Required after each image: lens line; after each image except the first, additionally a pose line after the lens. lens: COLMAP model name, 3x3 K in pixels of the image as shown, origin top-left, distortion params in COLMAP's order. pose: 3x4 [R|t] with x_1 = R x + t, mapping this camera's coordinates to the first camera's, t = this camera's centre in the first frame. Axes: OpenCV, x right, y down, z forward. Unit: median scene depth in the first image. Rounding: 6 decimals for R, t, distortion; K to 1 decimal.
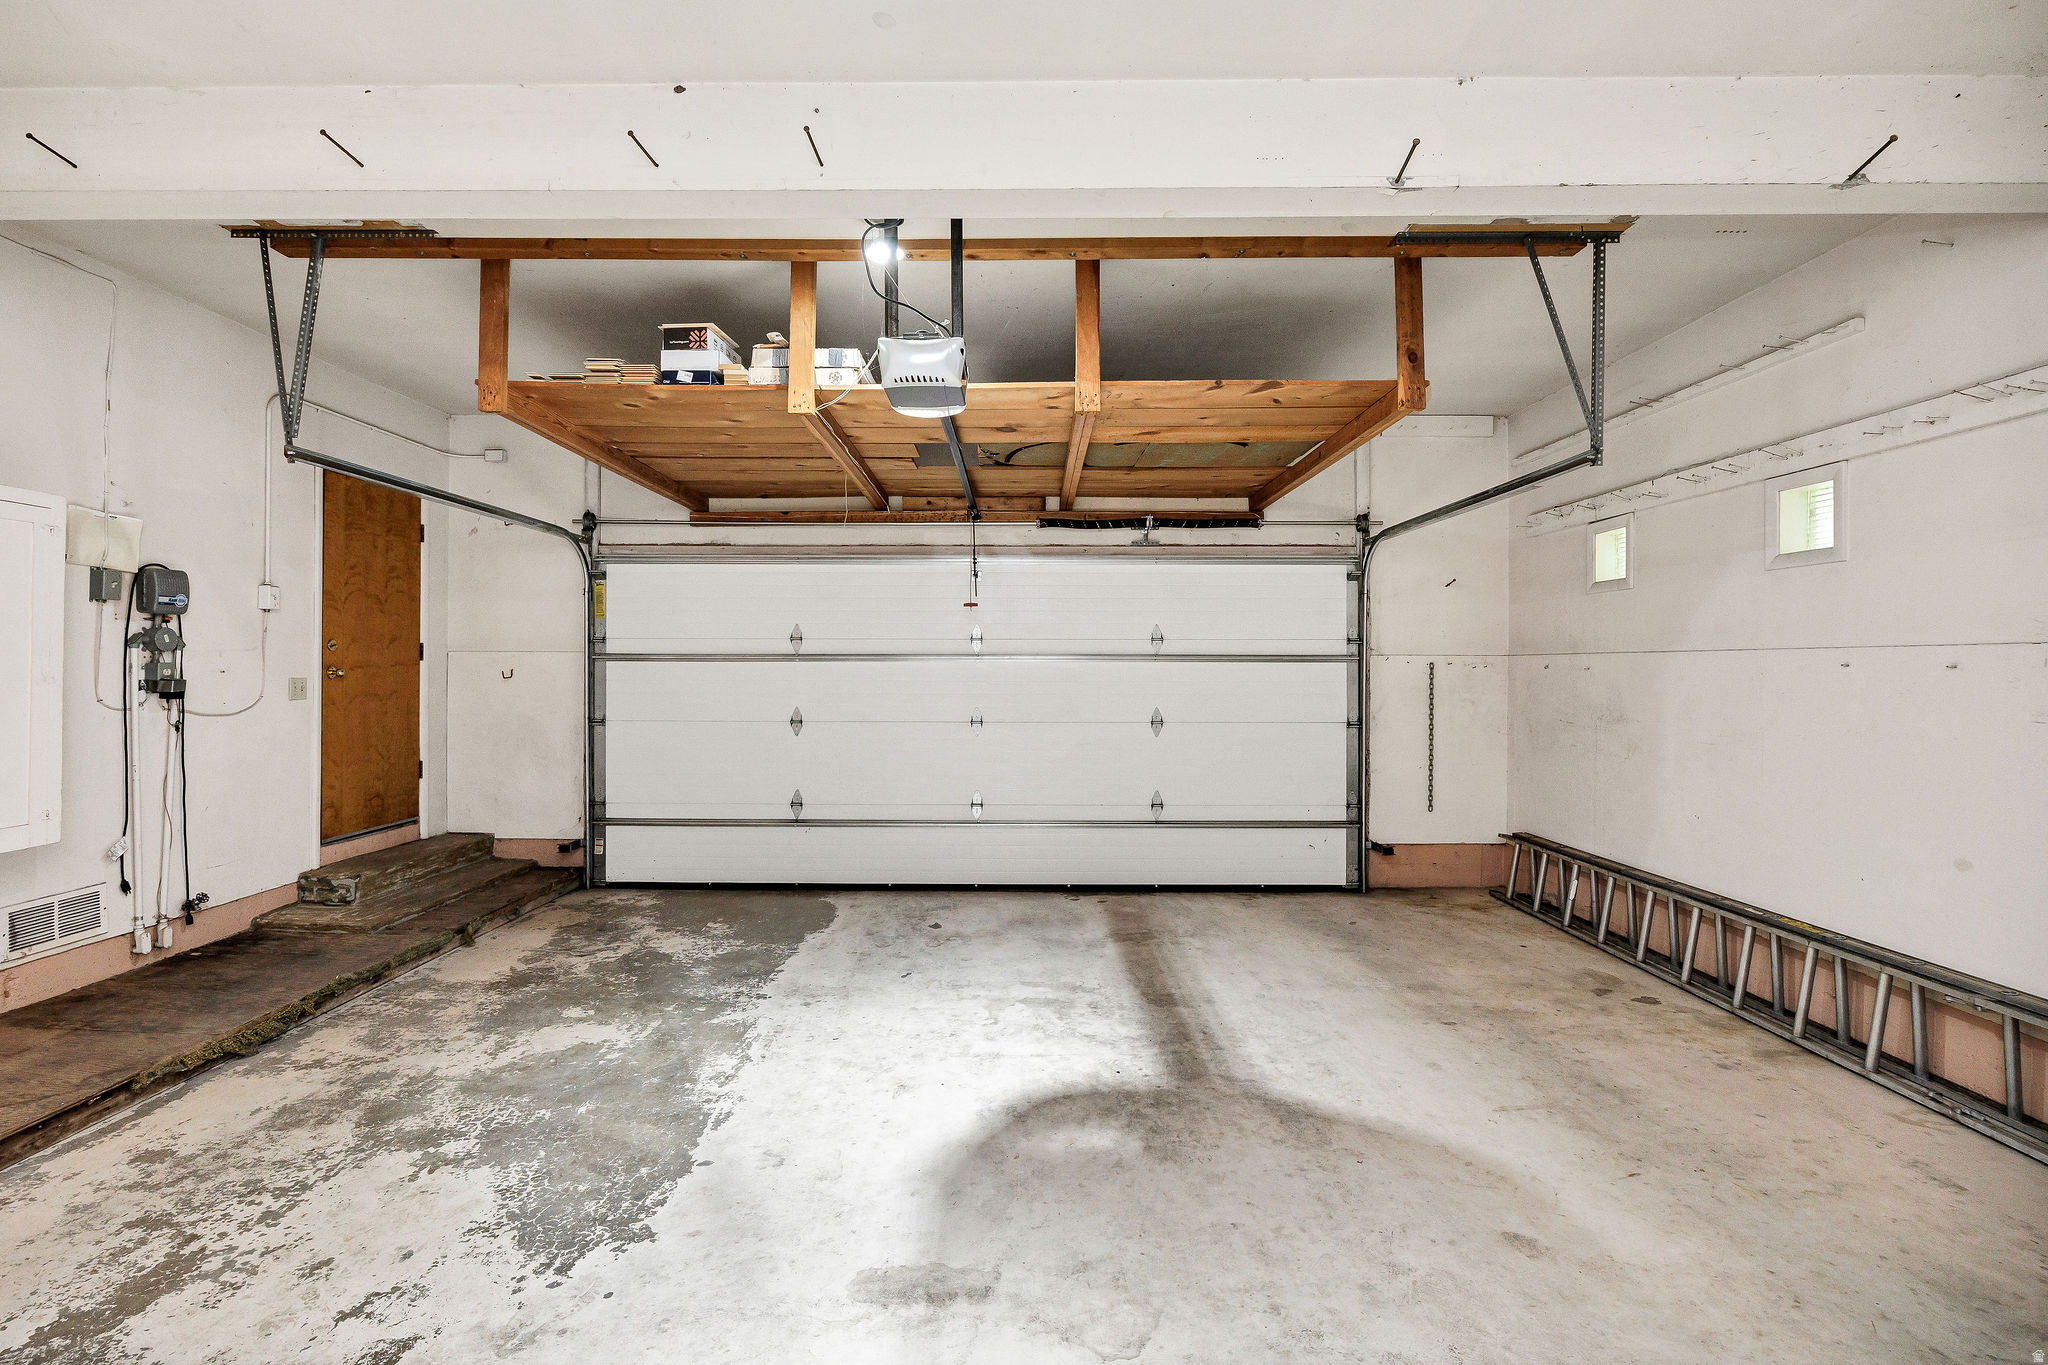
lens RADIAL K [[907.9, 0, 1011.2], [0, 907.9, 668.0], [0, 0, 1]] dist [-0.015280, -0.000872]
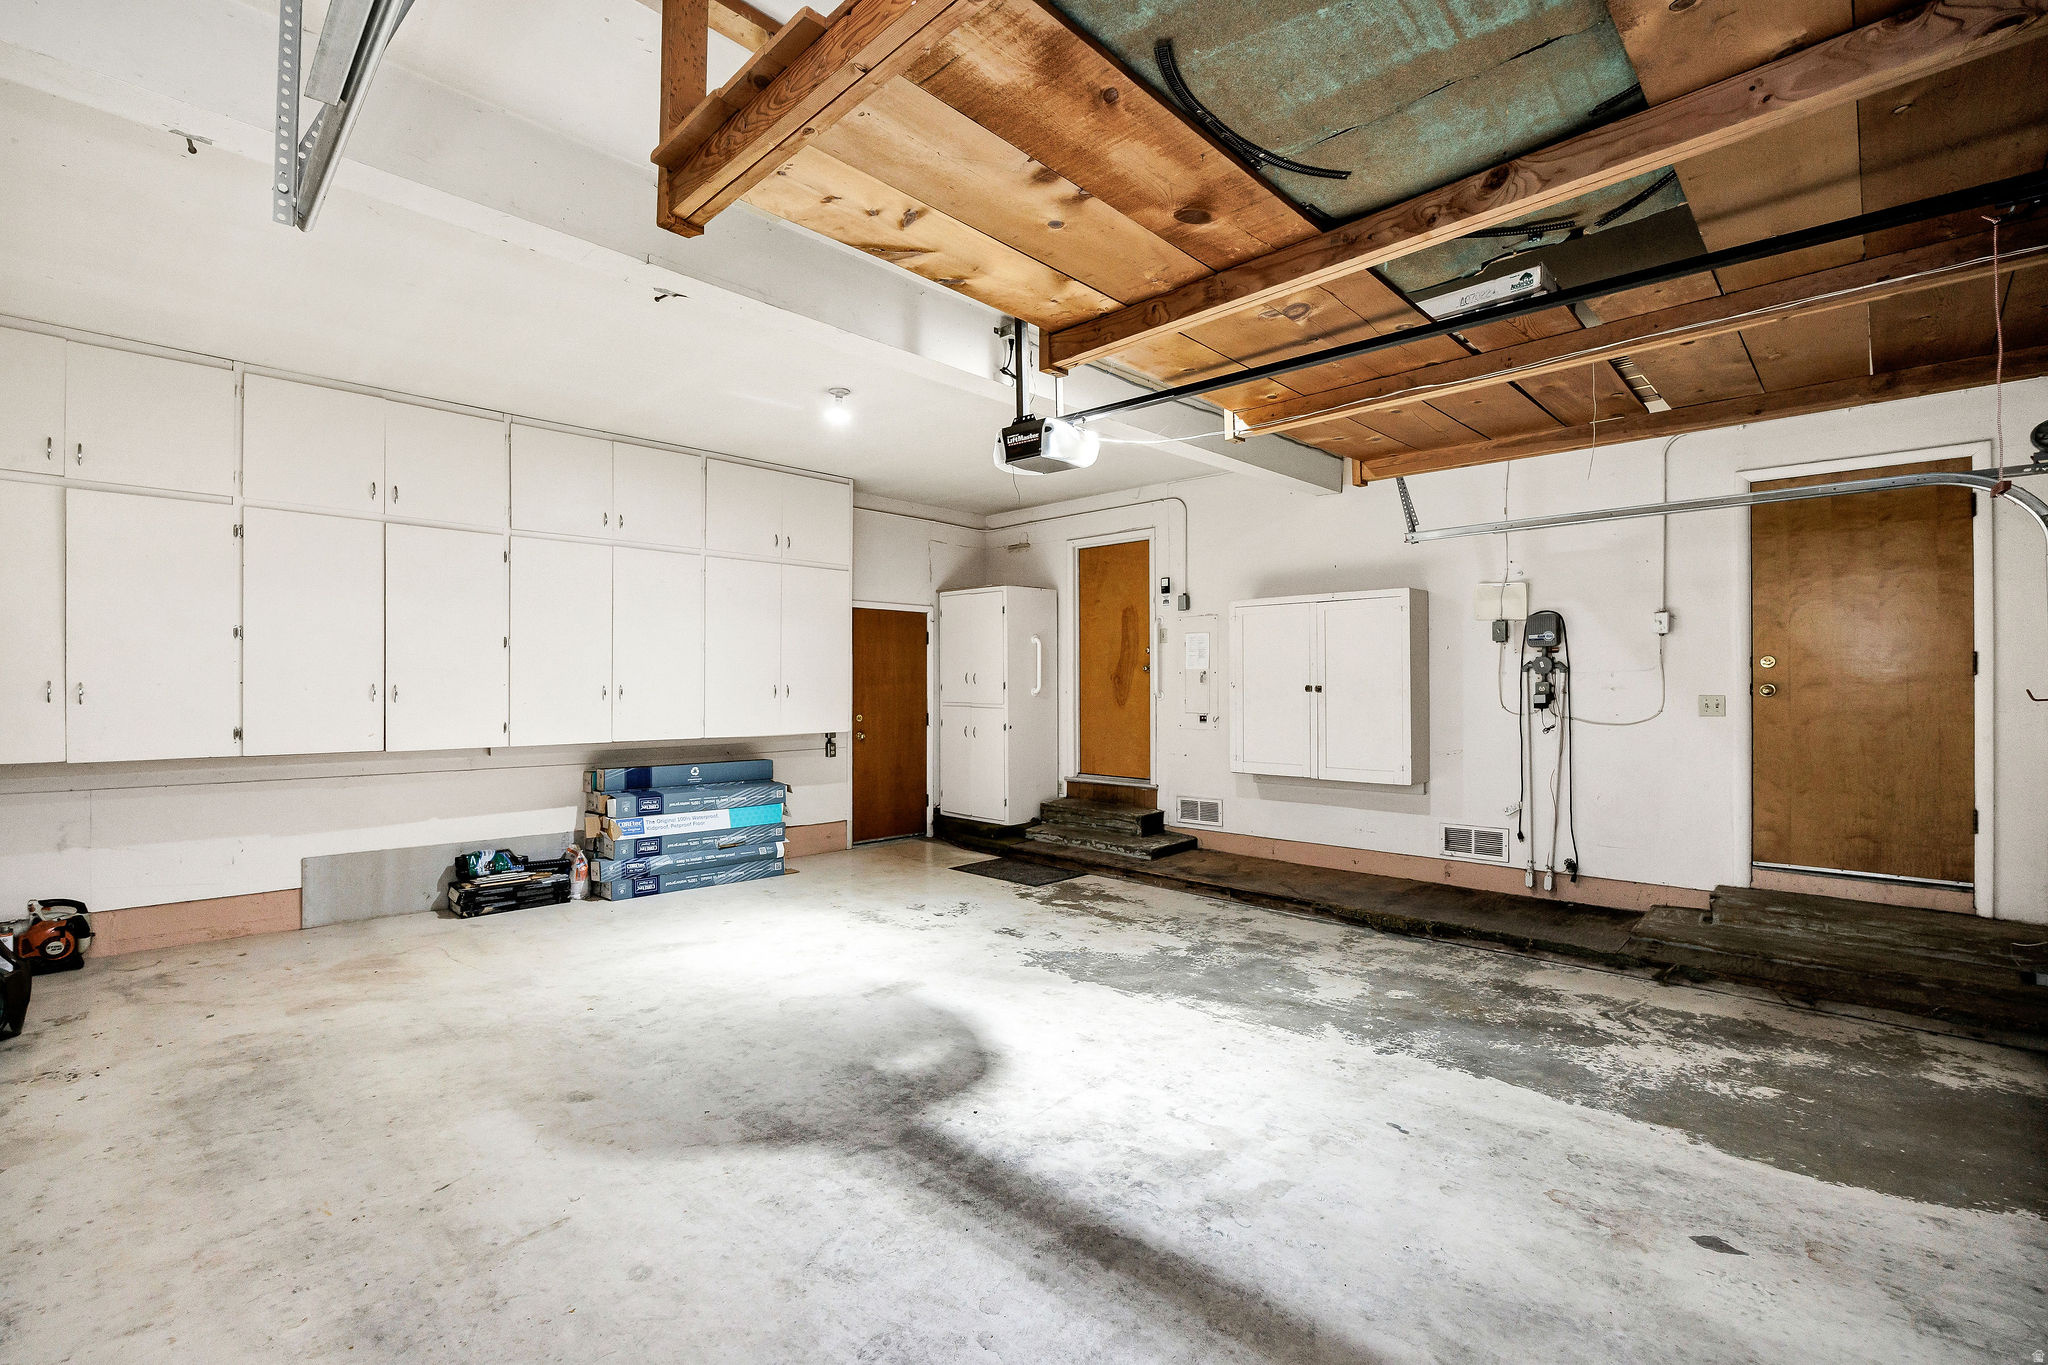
lens RADIAL K [[907.9, 0, 1008.2], [0, 907.9, 683.5], [0, 0, 1]] dist [-0.015280, -0.000872]
pose [[-0.688800, -0.009708, -0.724887, 0.721951], [-0.003453, 0.999943, -0.010111, 0.015373], [0.724943, -0.004461, -0.688794, 1.558122]]
